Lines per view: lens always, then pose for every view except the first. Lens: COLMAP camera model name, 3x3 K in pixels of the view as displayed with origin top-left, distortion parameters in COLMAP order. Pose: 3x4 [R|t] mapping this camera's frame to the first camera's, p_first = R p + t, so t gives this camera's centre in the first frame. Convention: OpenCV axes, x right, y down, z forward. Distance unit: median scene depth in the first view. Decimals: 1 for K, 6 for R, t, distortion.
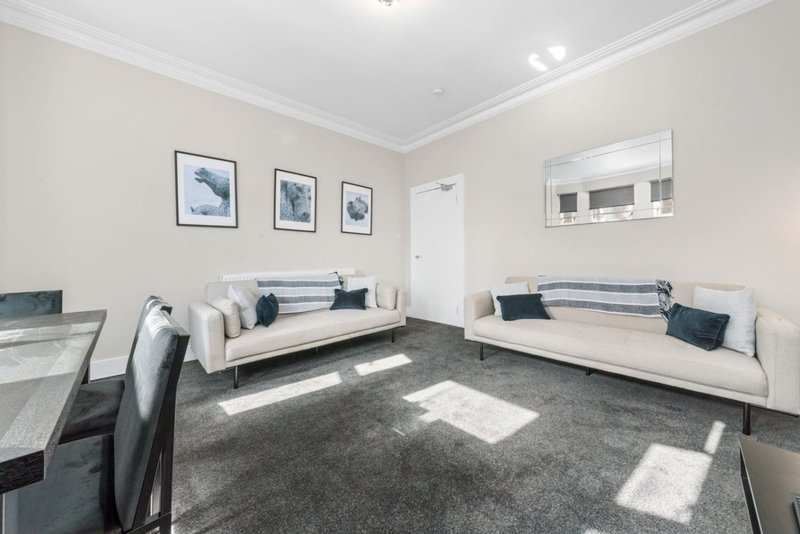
lens RADIAL K [[282.2, 0, 404.1], [0, 282.2, 259.9], [0, 0, 1]] dist [0.000334, -0.000055]
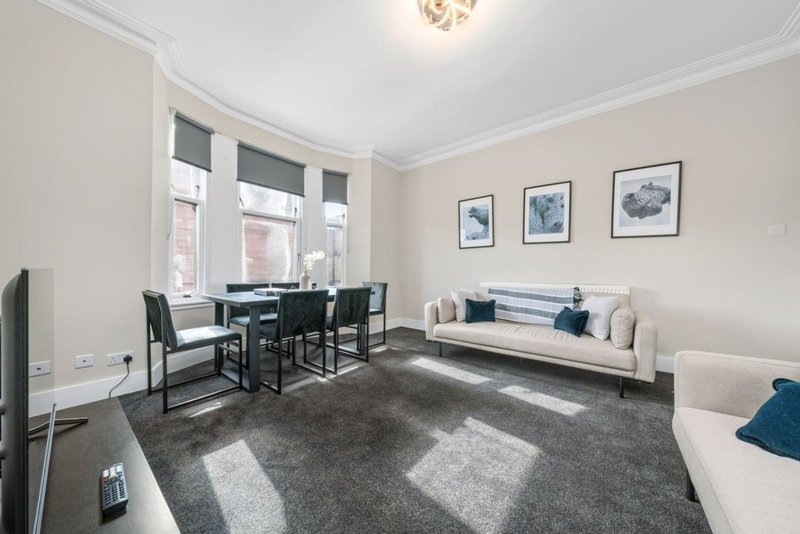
lens RADIAL K [[265.4, 0, 397.3], [0, 265.4, 275.1], [0, 0, 1]] dist [-0.000022, -0.000001]
pose [[0.134478, 0.020077, -0.990713, 0.538033], [-0.020842, 0.999631, 0.017429, 0.003767], [0.990697, 0.018305, 0.134847, 0.413706]]
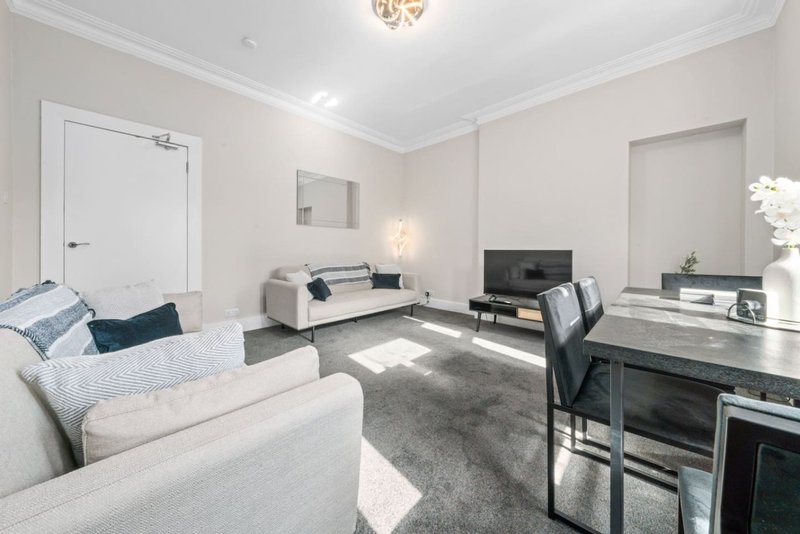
lens RADIAL K [[282.2, 0, 396.5], [0, 282.2, 252.4], [0, 0, 1]] dist [0.000334, -0.000055]
pose [[-0.060152, 0.009514, 0.998144, -0.720514], [0.009057, 0.999919, -0.008985, 0.018254], [-0.998148, 0.008500, -0.060234, 0.642831]]
